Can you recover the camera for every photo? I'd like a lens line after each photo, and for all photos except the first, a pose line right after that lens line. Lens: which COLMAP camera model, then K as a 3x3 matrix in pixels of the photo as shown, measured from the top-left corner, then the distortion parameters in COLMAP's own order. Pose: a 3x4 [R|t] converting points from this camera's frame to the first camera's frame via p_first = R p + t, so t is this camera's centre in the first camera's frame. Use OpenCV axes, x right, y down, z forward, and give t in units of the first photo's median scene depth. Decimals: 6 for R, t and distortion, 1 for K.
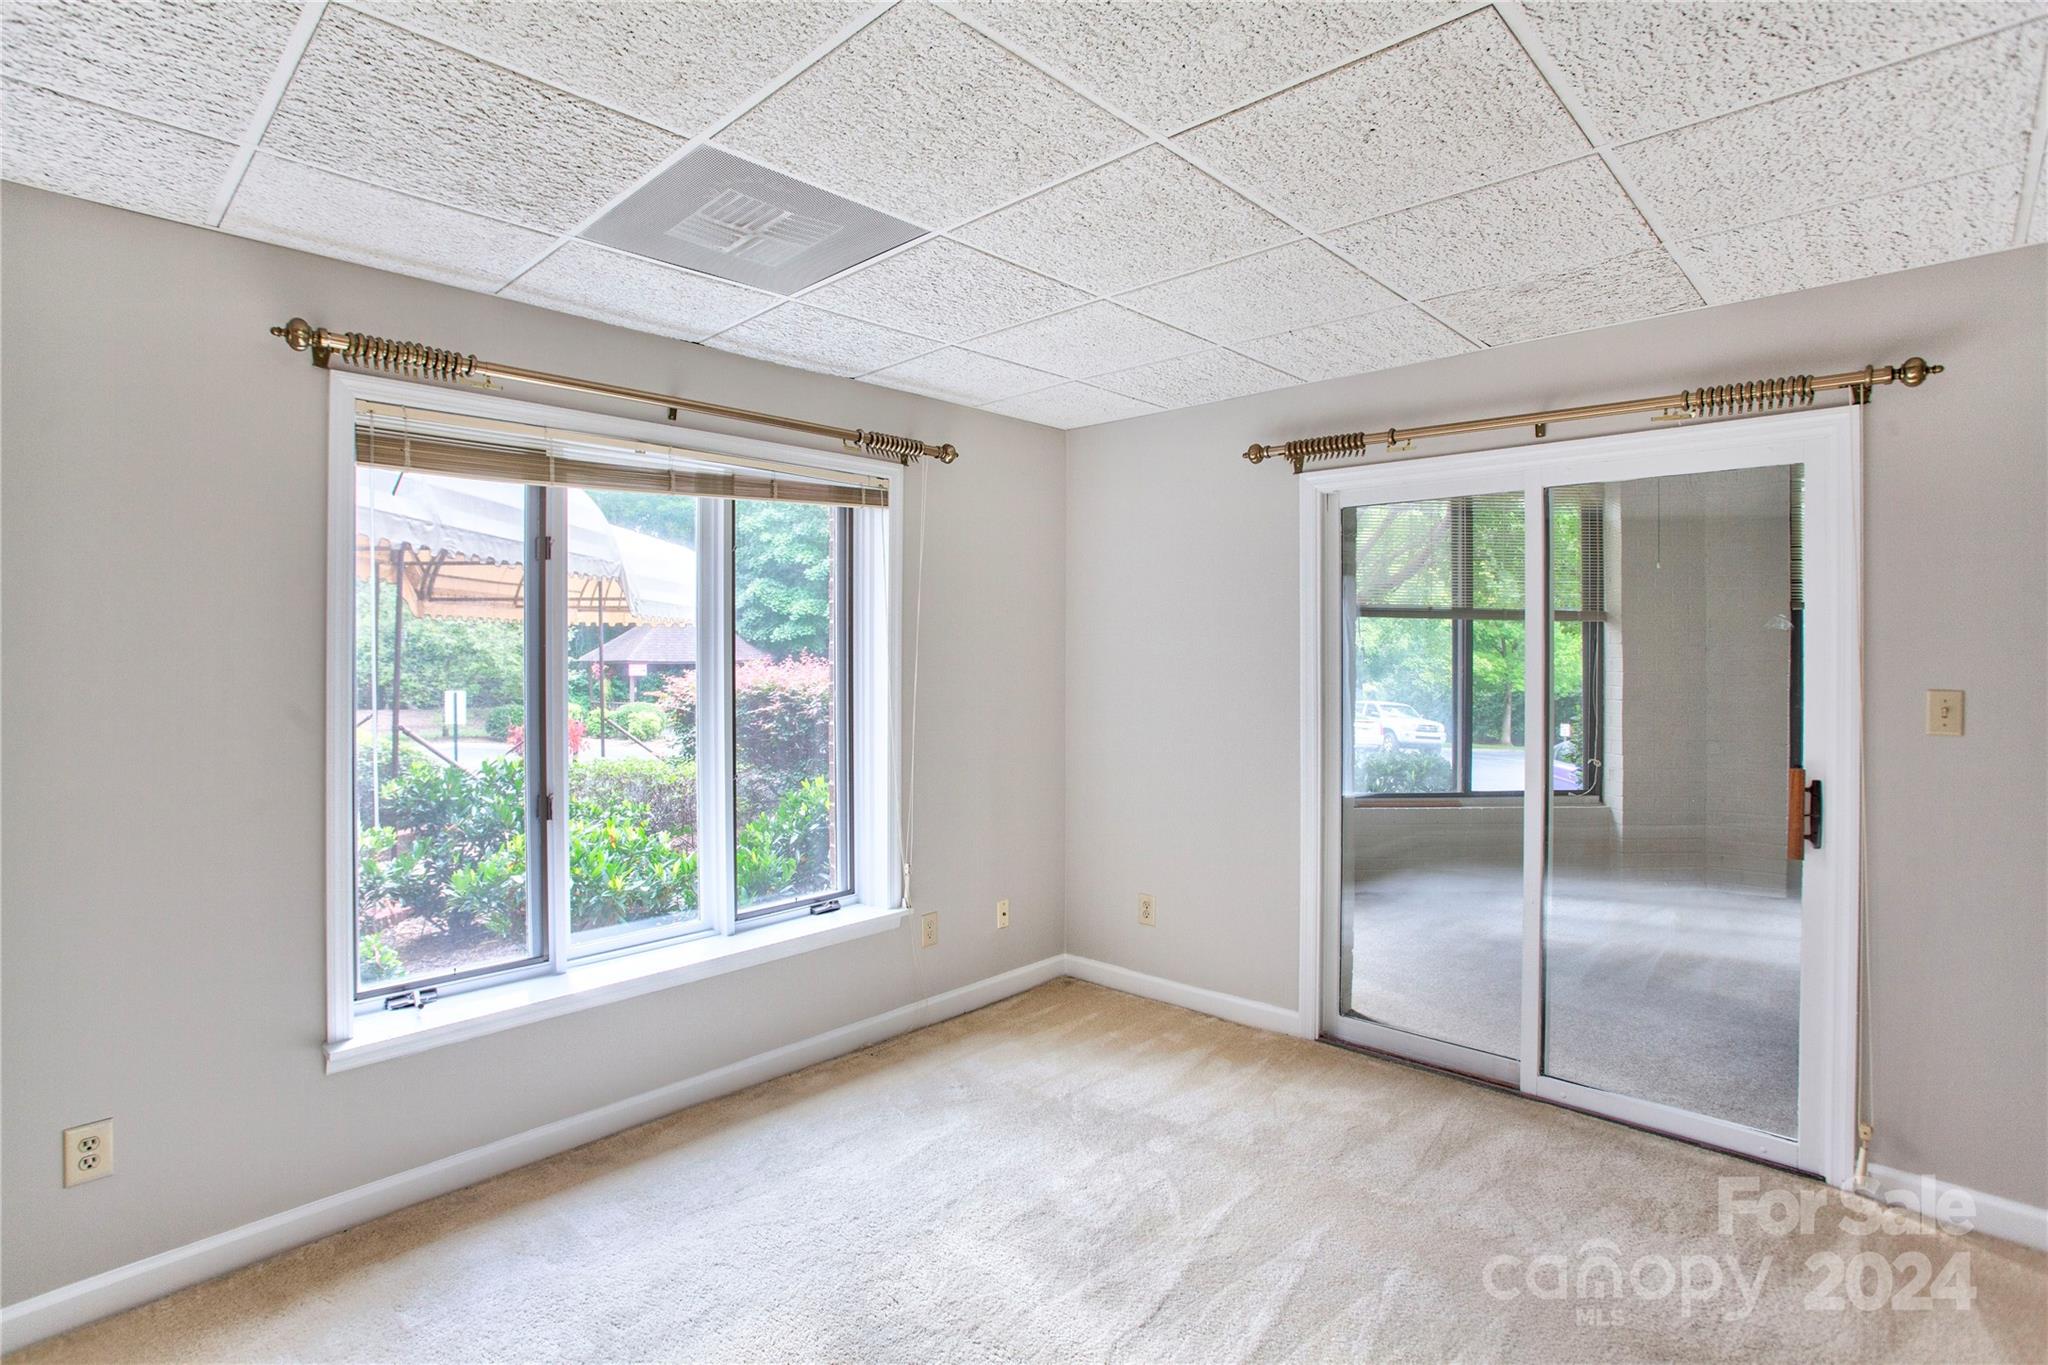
lens RADIAL K [[909.6, 0, 977.5], [0, 909.6, 657.0], [0, 0, 1]] dist [-0.064612, 0.022463]
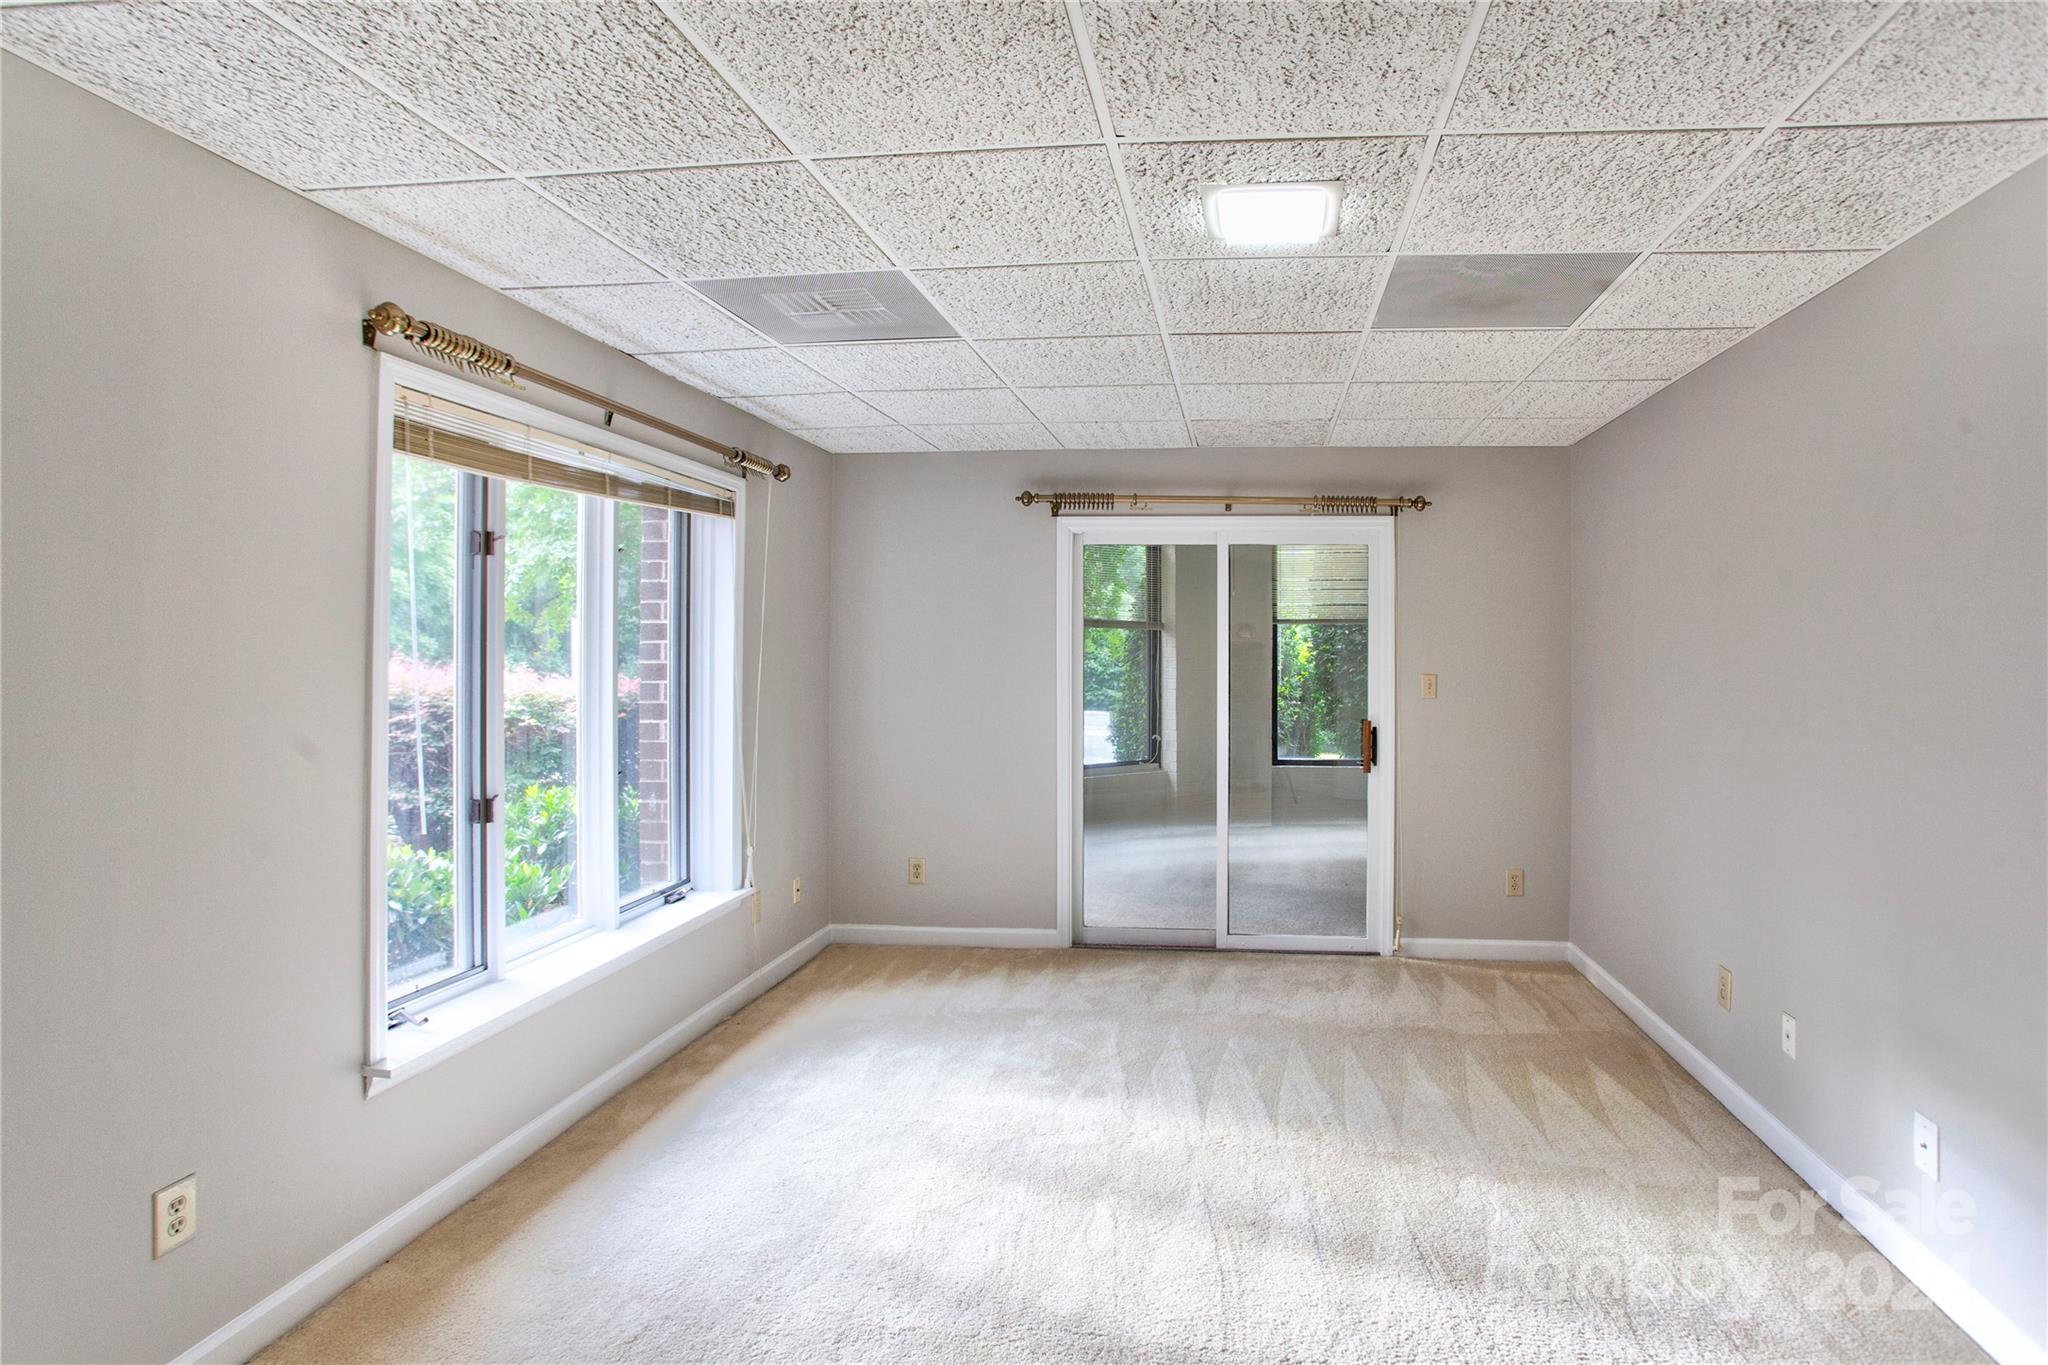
lens RADIAL K [[1018.3, 0, 960.5], [0, 1018.3, 645.4], [0, 0, 1]] dist [-0.068796, 0.027296]
pose [[0.841294, 0.007584, 0.540525, -0.620181], [-0.000951, 0.999921, -0.012549, 0.002827], [-0.540577, 0.010044, 0.841234, -0.187878]]
